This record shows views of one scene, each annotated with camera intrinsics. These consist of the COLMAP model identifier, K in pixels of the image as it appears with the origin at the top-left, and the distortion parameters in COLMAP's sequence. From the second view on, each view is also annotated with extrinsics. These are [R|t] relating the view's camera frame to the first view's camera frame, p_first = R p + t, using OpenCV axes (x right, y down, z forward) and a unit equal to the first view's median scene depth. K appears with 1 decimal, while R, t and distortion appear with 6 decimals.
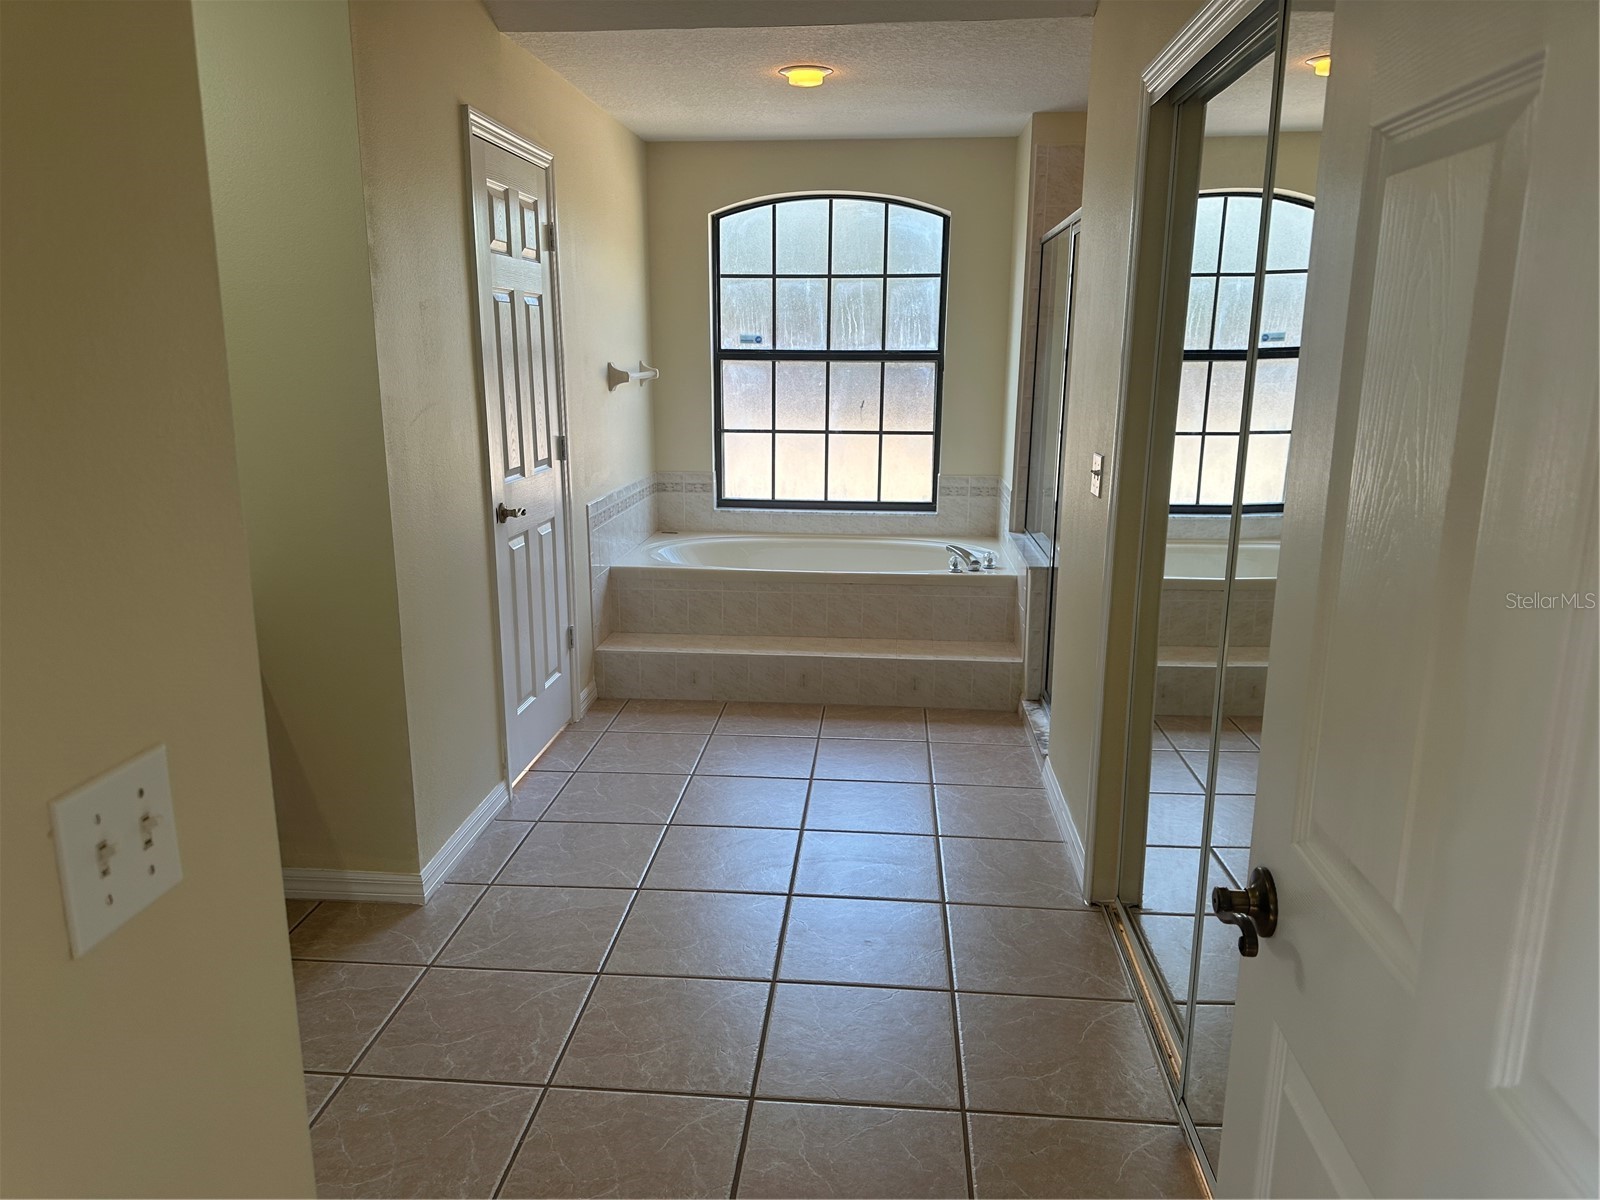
lens RADIAL K [[1115.0, 0, 800.0], [0, 1115.0, 600.0], [0, 0, 1]] dist [0.142282, -0.225935]
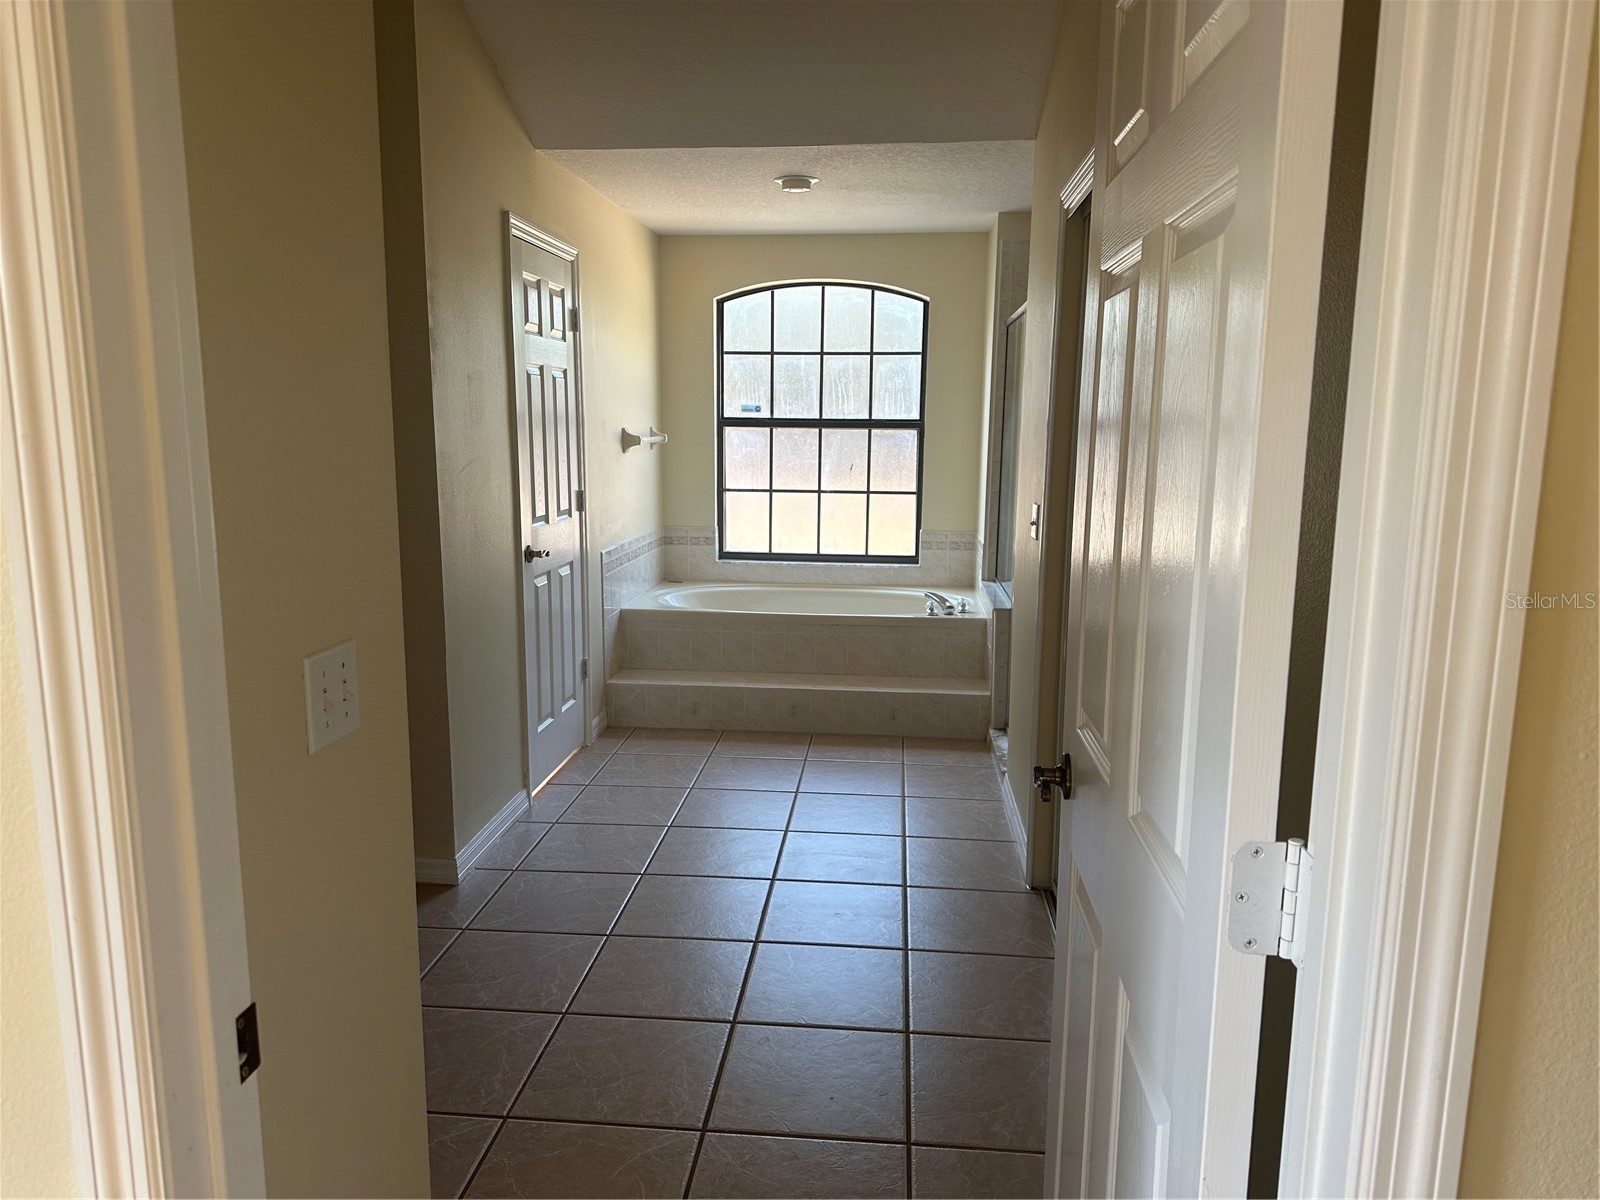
lens RADIAL K [[1115.0, 0, 800.0], [0, 1115.0, 600.0], [0, 0, 1]] dist [0.142282, -0.225935]
pose [[0.999961, 0.005577, -0.006797, 0.017537], [-0.005988, 0.998057, -0.062016, 0.032689], [0.006438, 0.062054, 0.998052, -0.120509]]
